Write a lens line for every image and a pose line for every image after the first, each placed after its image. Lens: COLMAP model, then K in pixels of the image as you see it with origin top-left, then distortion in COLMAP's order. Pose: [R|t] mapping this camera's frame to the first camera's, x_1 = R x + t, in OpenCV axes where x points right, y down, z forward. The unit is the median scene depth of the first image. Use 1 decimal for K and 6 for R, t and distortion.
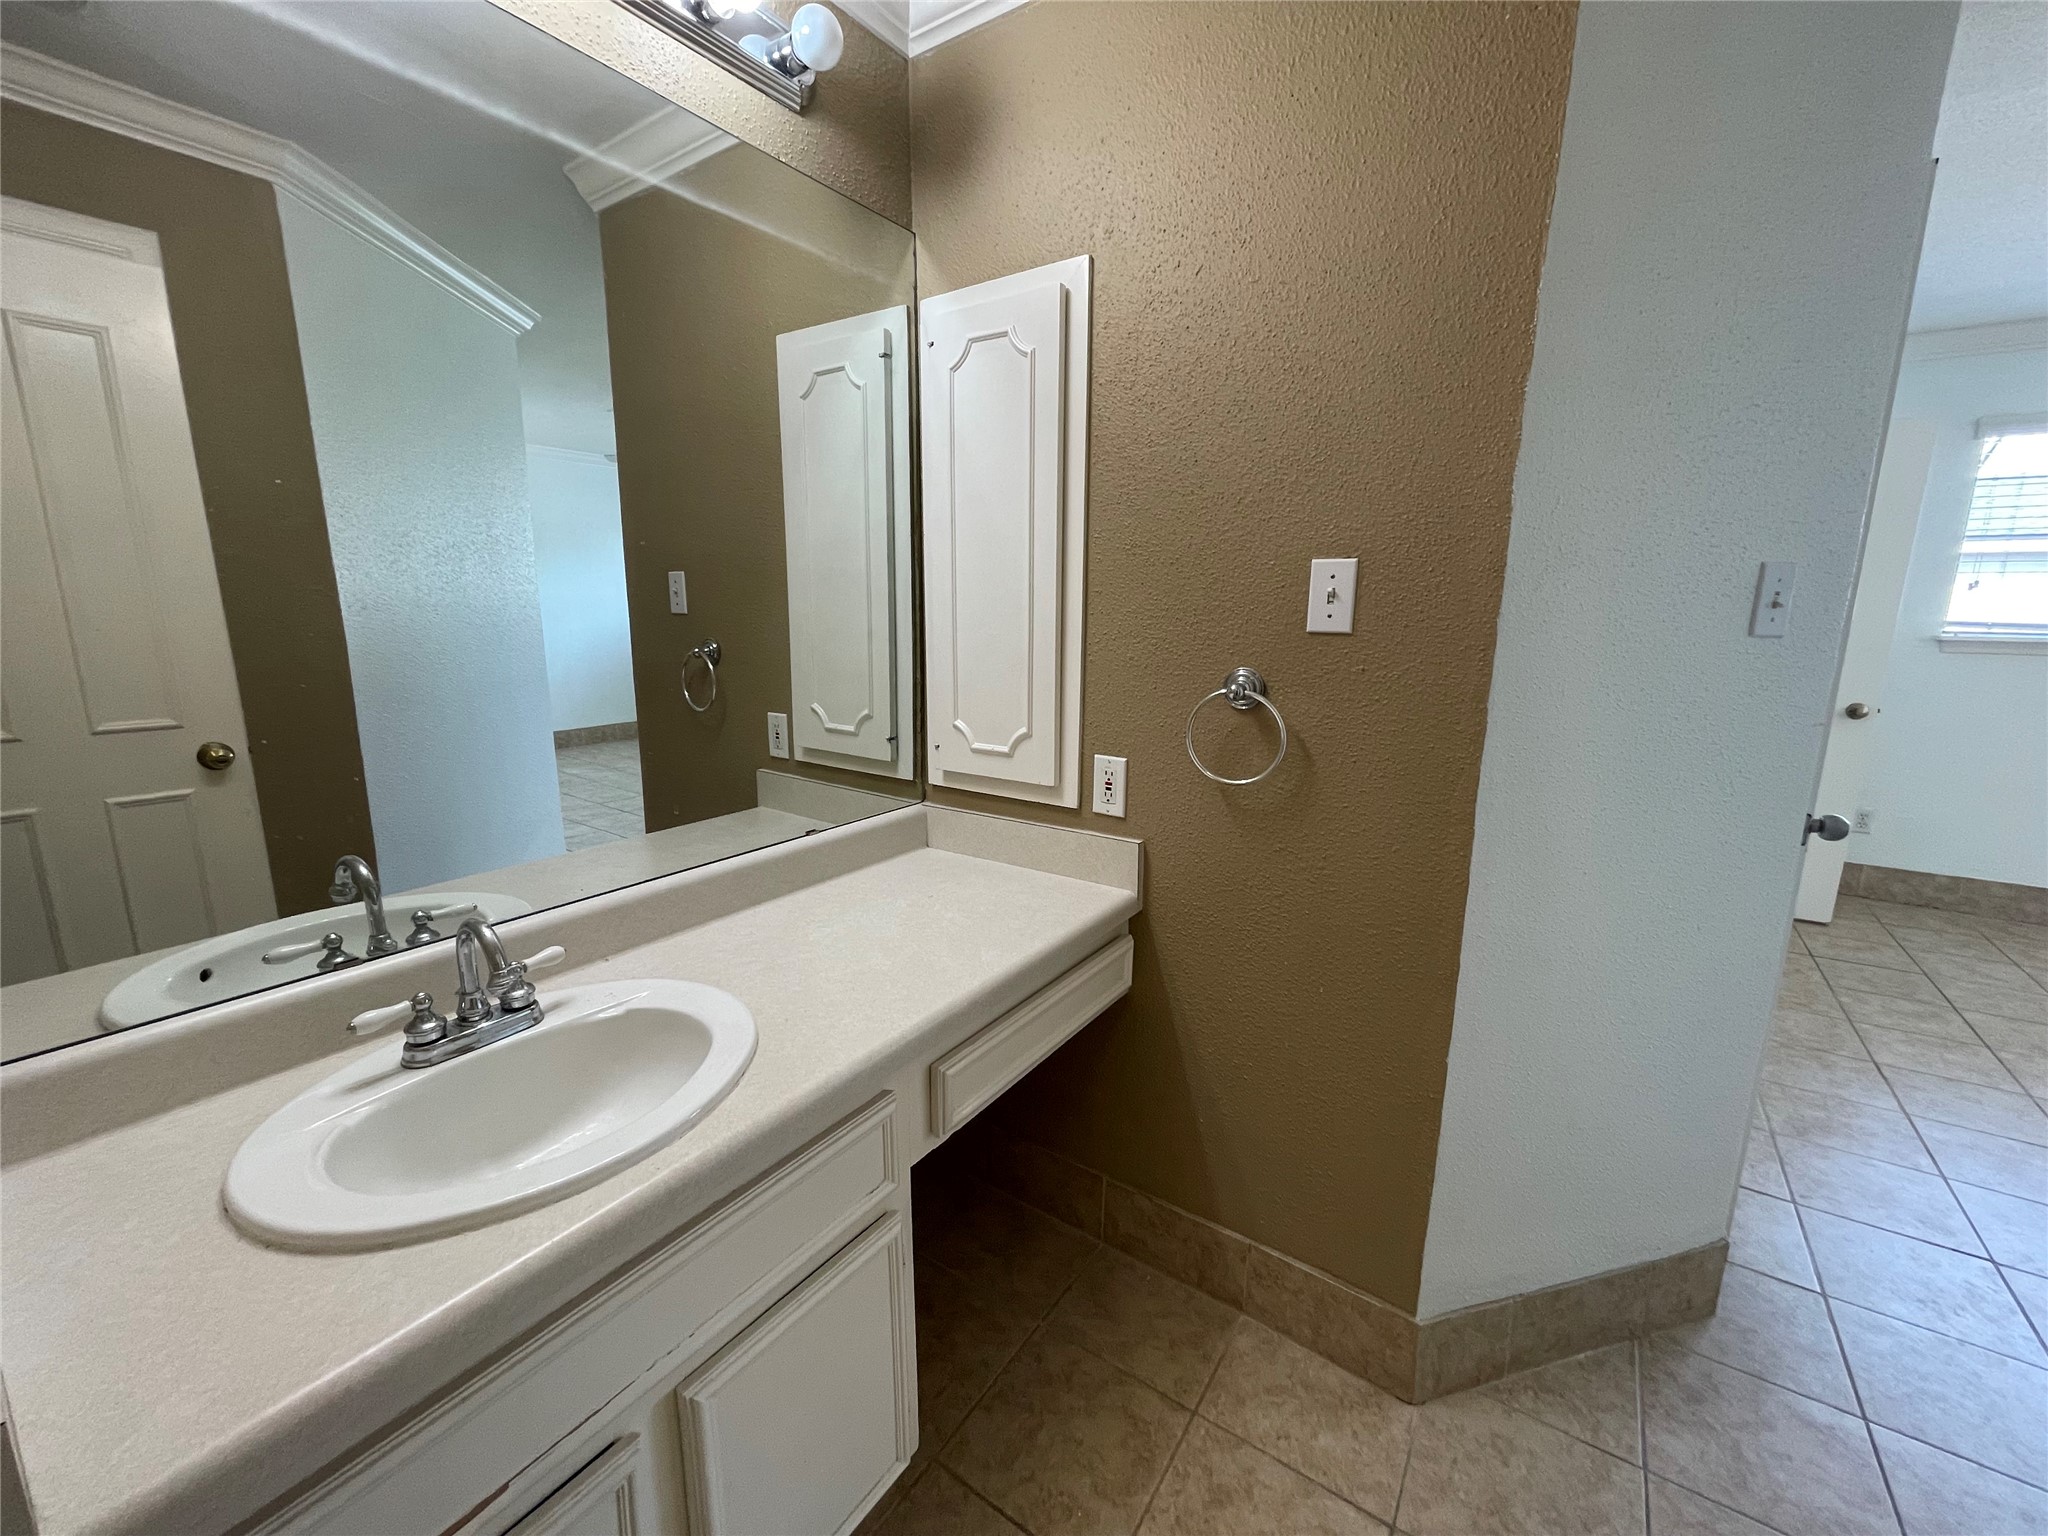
lens RADIAL K [[832.3, 0, 1022.8], [0, 832.3, 761.1], [0, 0, 1]] dist [-0.015355, 0.006695]
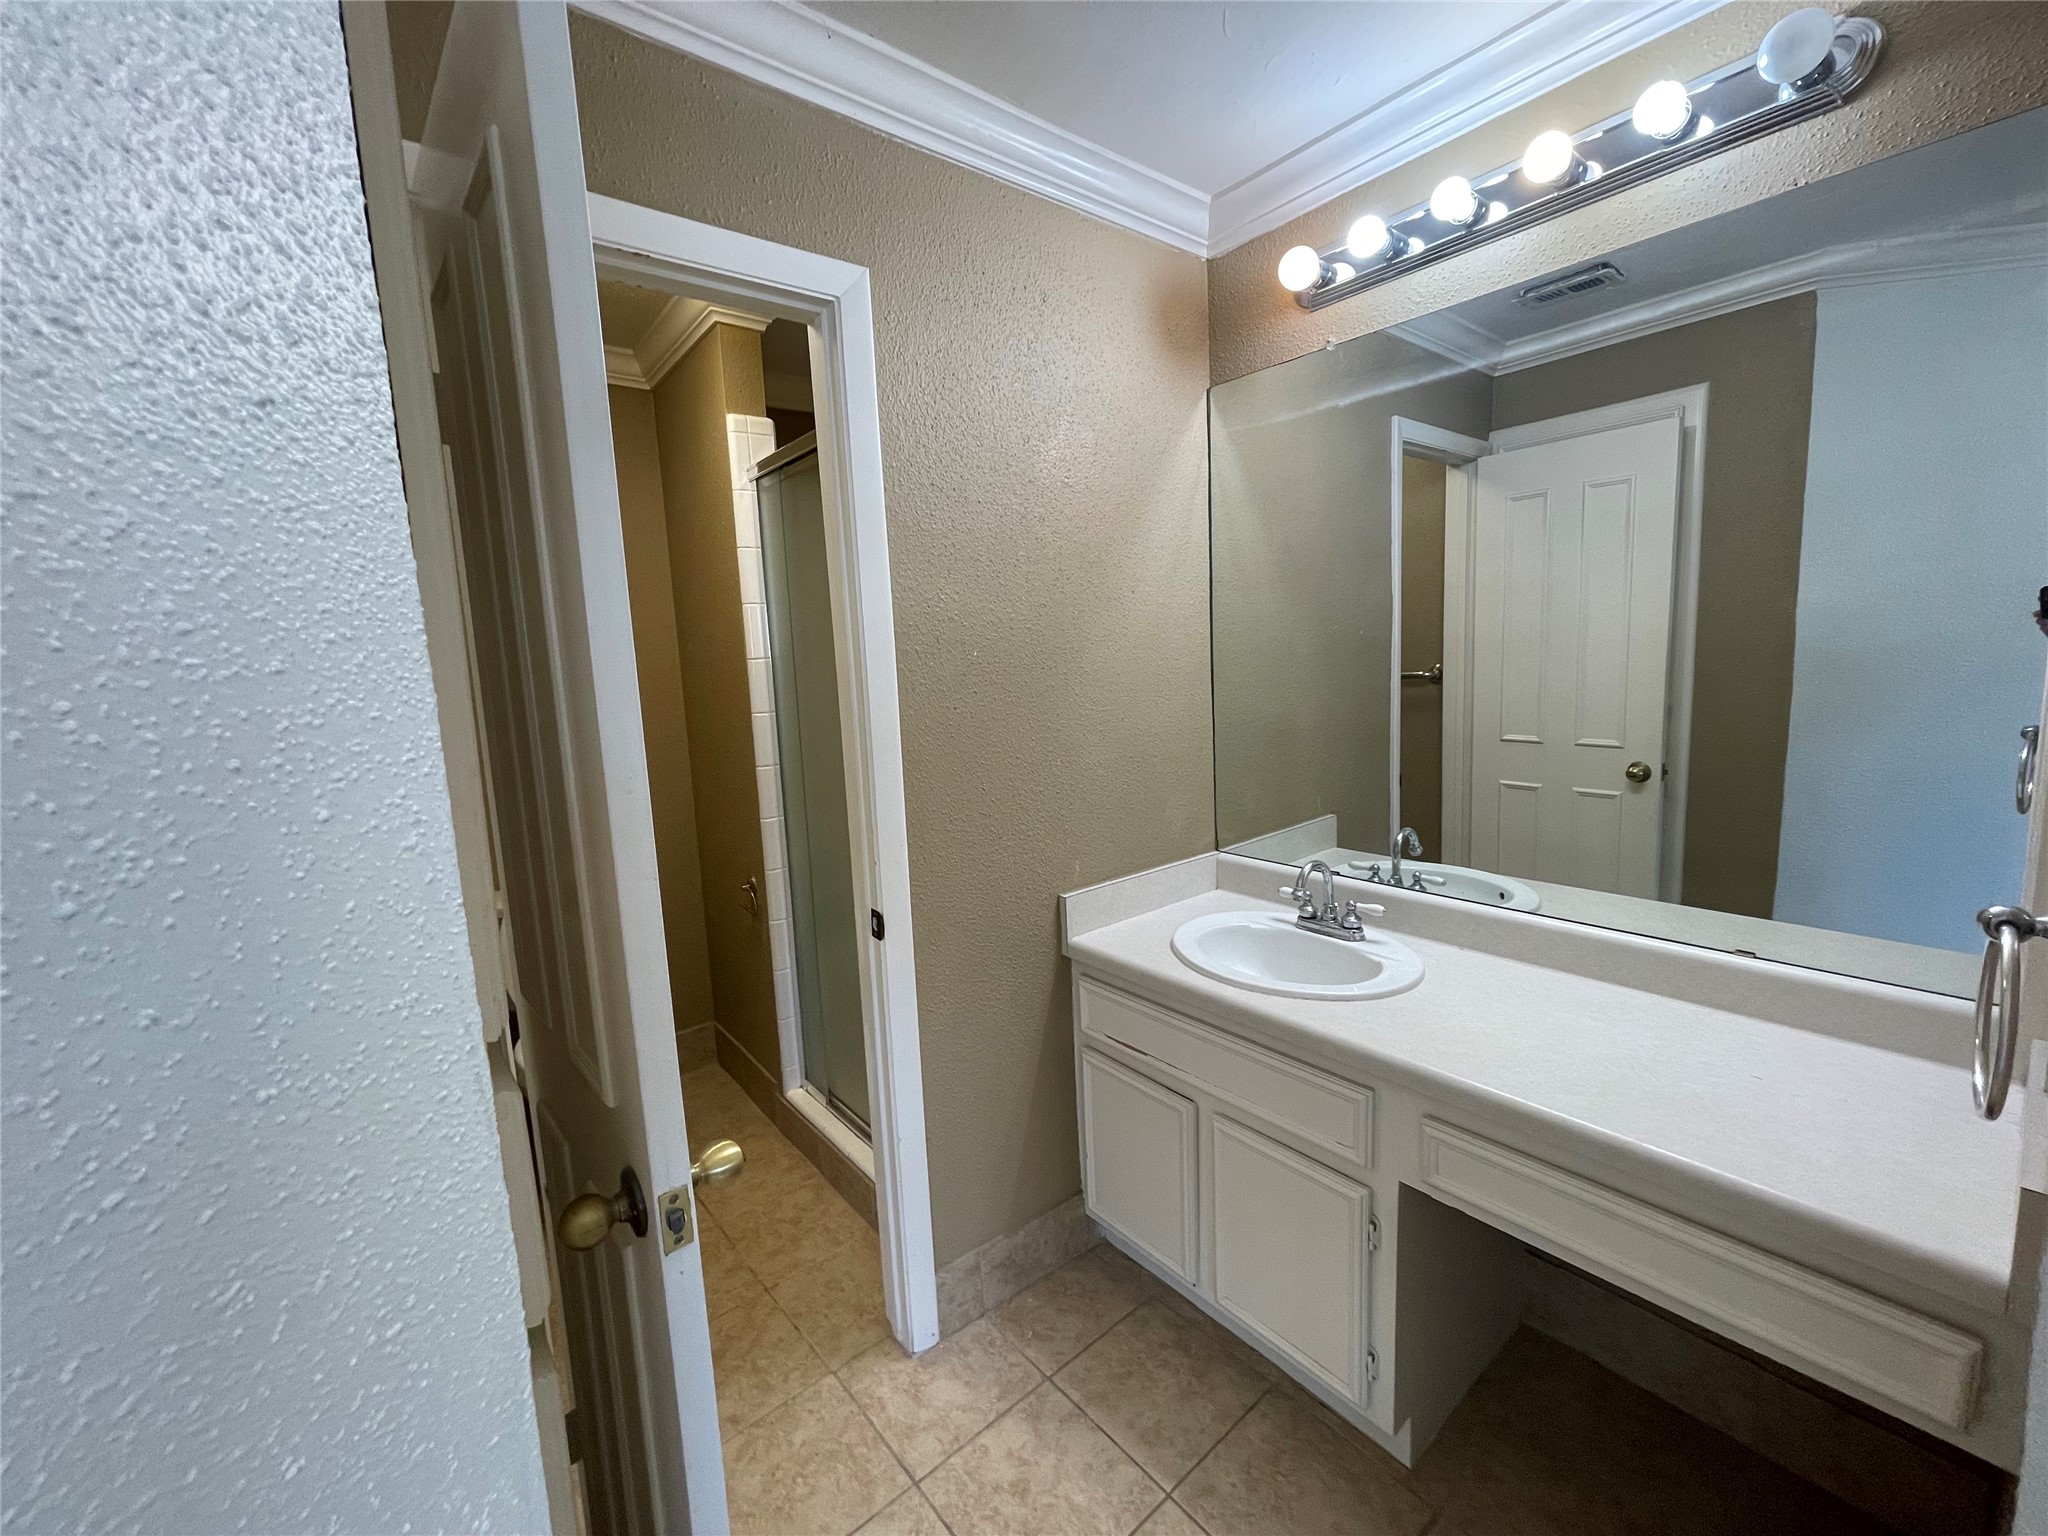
lens RADIAL K [[832.3, 0, 1022.8], [0, 832.3, 761.1], [0, 0, 1]] dist [-0.015355, 0.006695]
pose [[-0.300787, 0.129133, -0.944909, 1.086594], [-0.131522, 0.975707, 0.175208, -0.229972], [0.944579, 0.176976, -0.276496, 0.739738]]
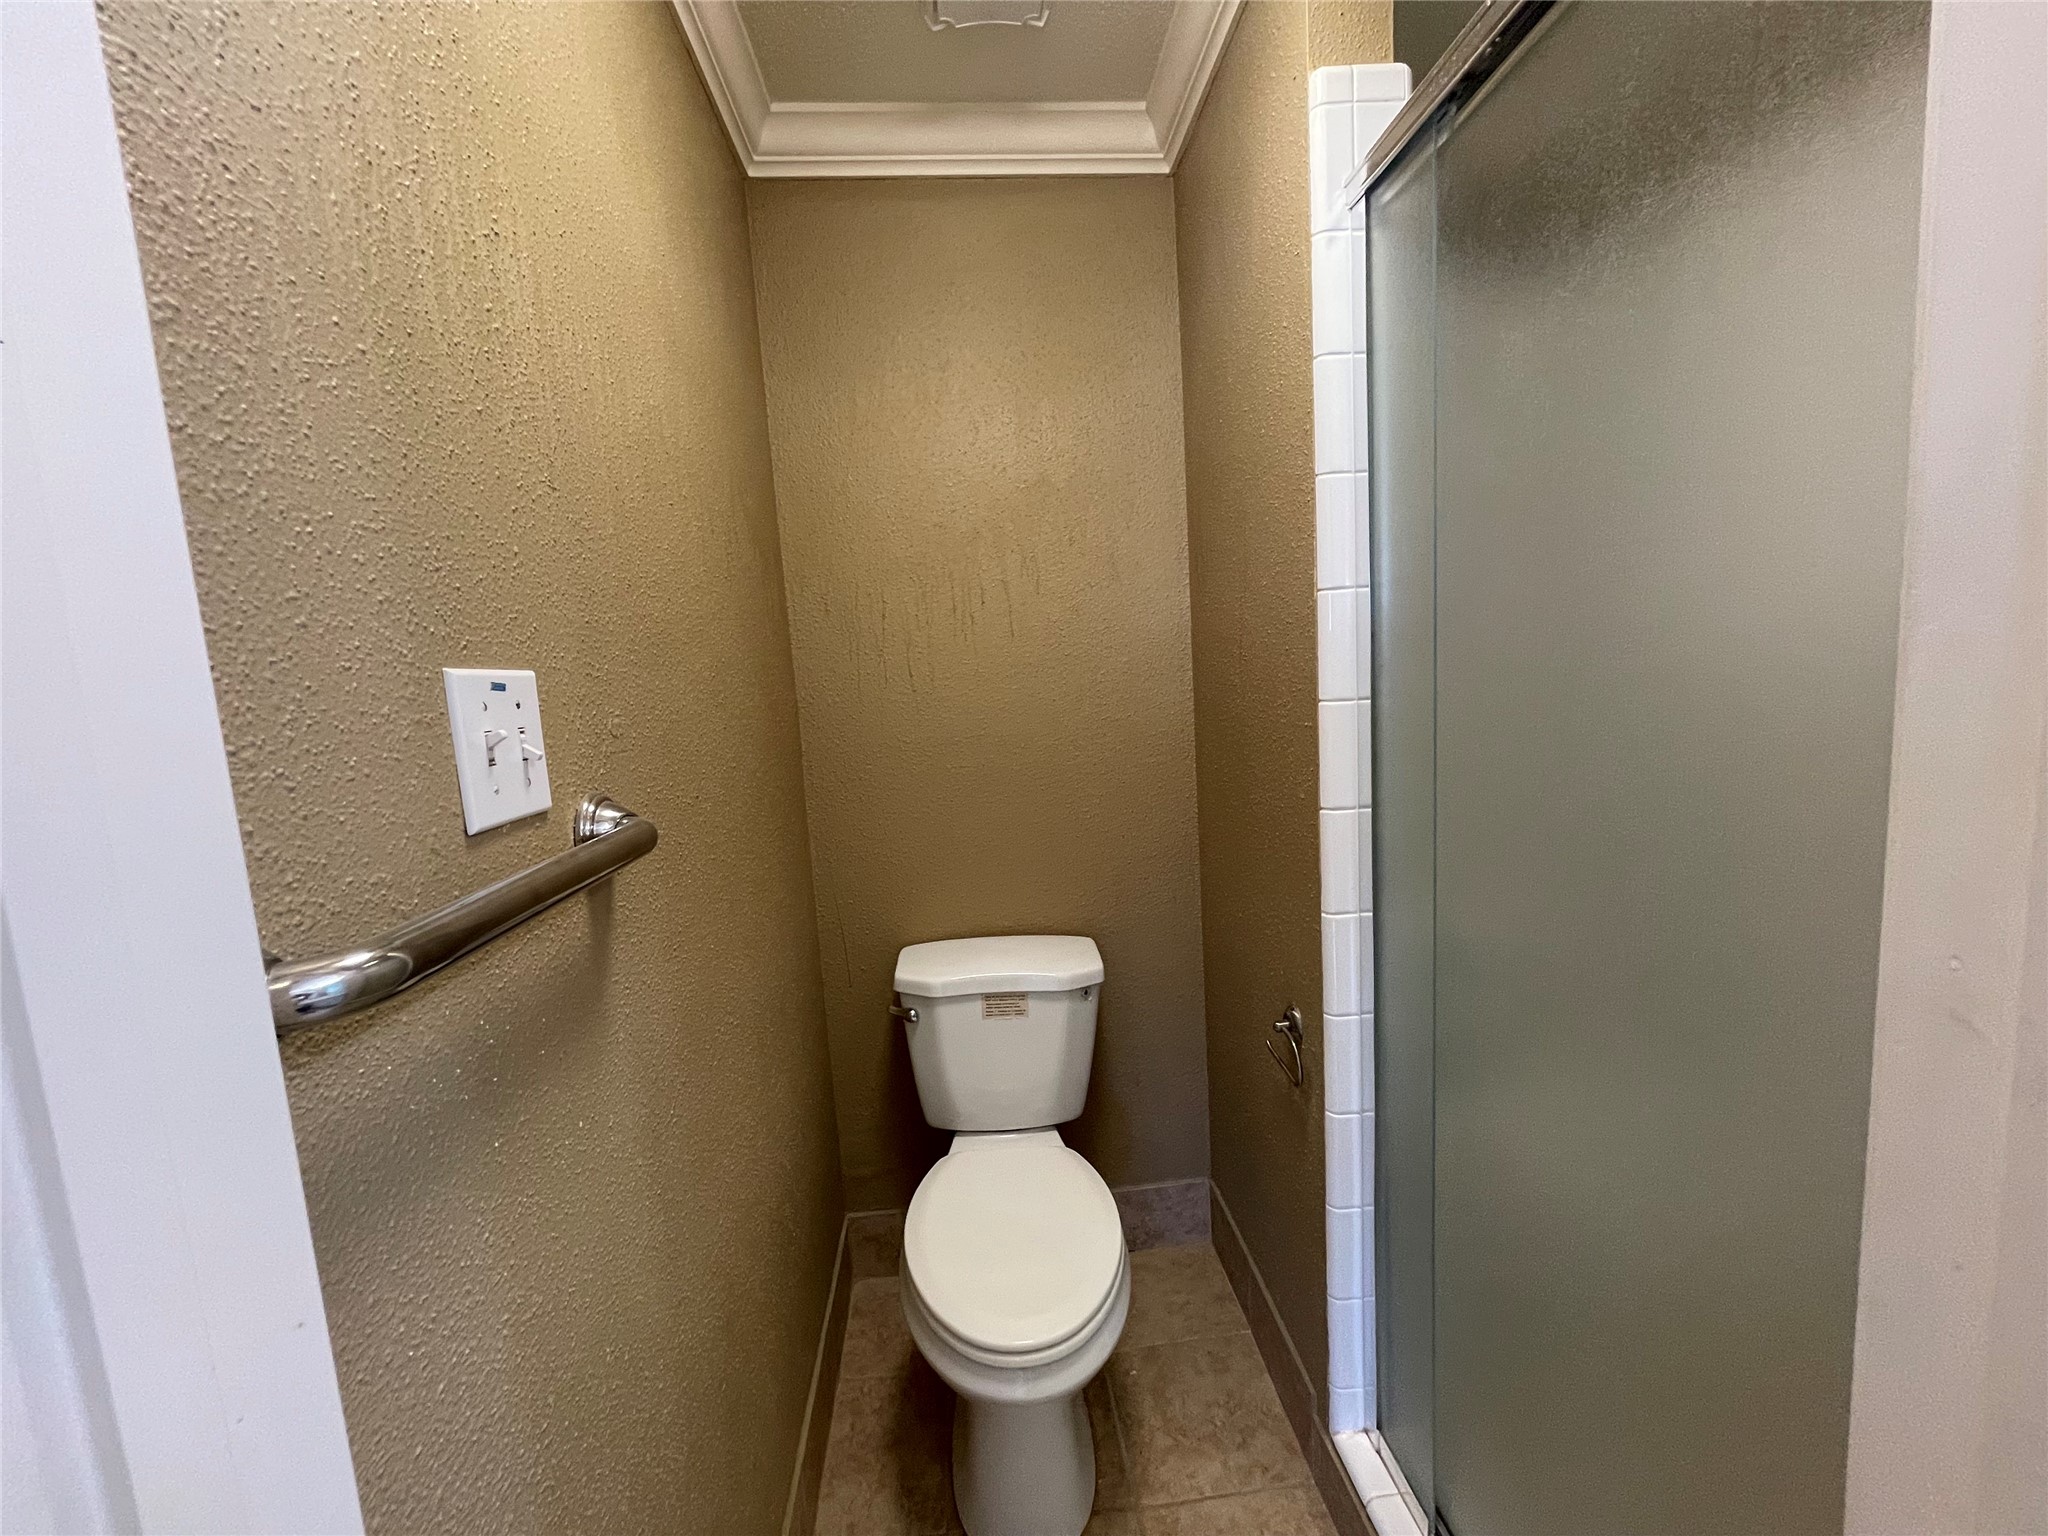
lens RADIAL K [[832.3, 0, 1022.8], [0, 832.3, 761.1], [0, 0, 1]] dist [-0.015355, 0.006695]
pose [[-0.782762, 0.114652, -0.611669, 0.724090], [-0.059544, 0.964575, 0.257001, -0.160250], [0.619466, 0.237591, -0.748206, 0.450202]]
